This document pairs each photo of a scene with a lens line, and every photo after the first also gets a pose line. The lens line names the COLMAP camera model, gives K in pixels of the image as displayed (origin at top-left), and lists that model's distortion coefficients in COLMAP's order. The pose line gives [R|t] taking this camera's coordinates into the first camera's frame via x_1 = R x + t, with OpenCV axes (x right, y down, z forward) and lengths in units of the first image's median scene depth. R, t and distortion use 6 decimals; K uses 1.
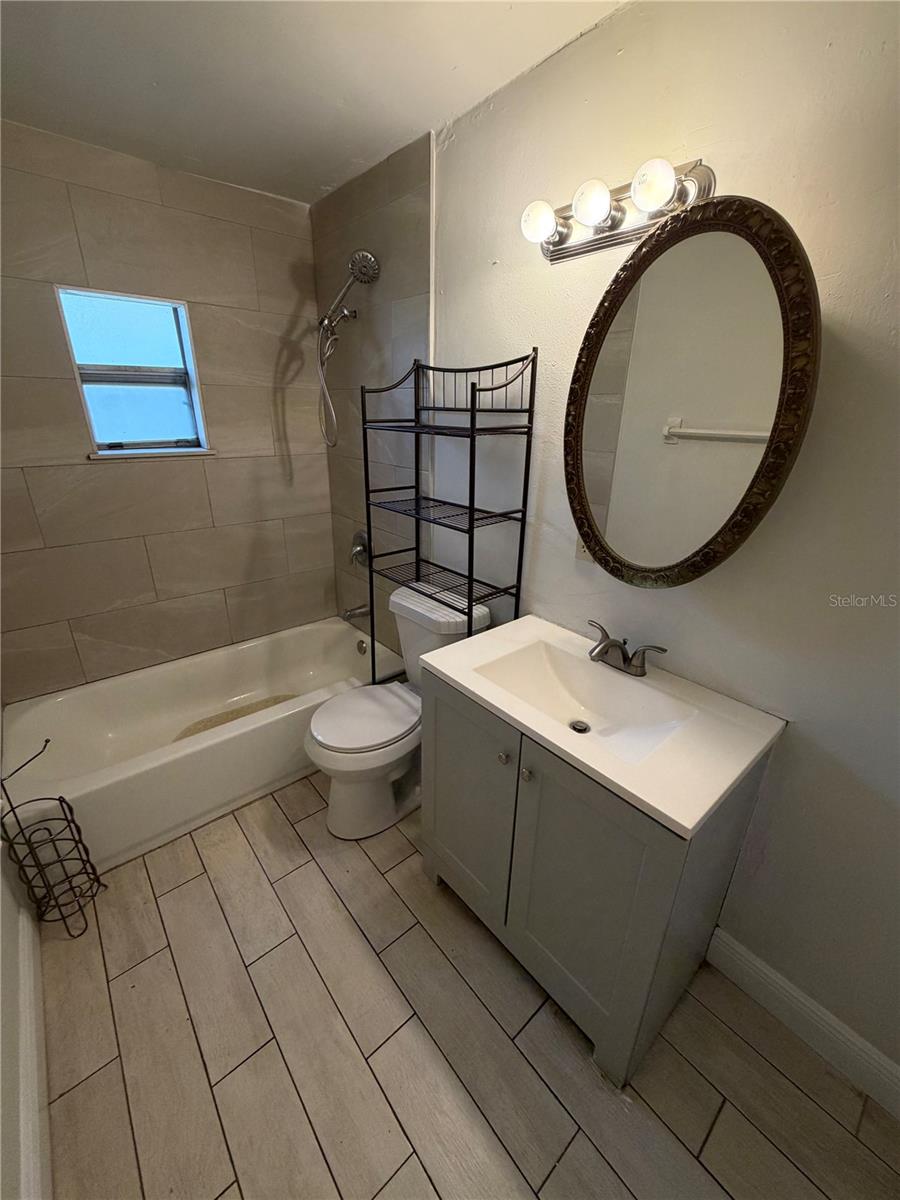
lens RADIAL K [[478.5, 0, 451.6], [0, 478.5, 597.5], [0, 0, 1]] dist [-0.000785, 0.000792]
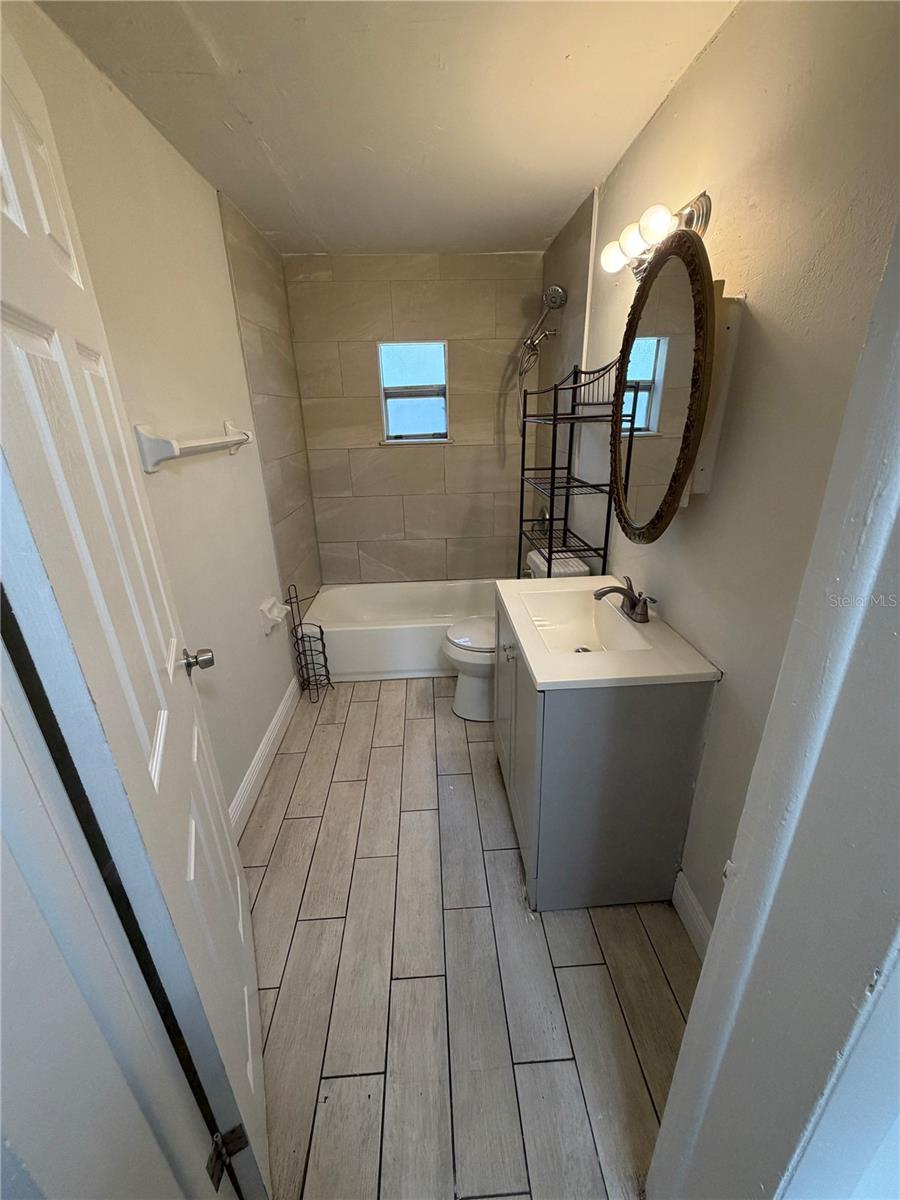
lens RADIAL K [[478.5, 0, 451.6], [0, 478.5, 597.5], [0, 0, 1]] dist [-0.000785, 0.000792]
pose [[0.795429, 0.184985, -0.577125, 0.476886], [-0.188510, 0.980559, 0.054480, 0.088867], [0.575983, 0.065459, 0.814837, -0.162566]]
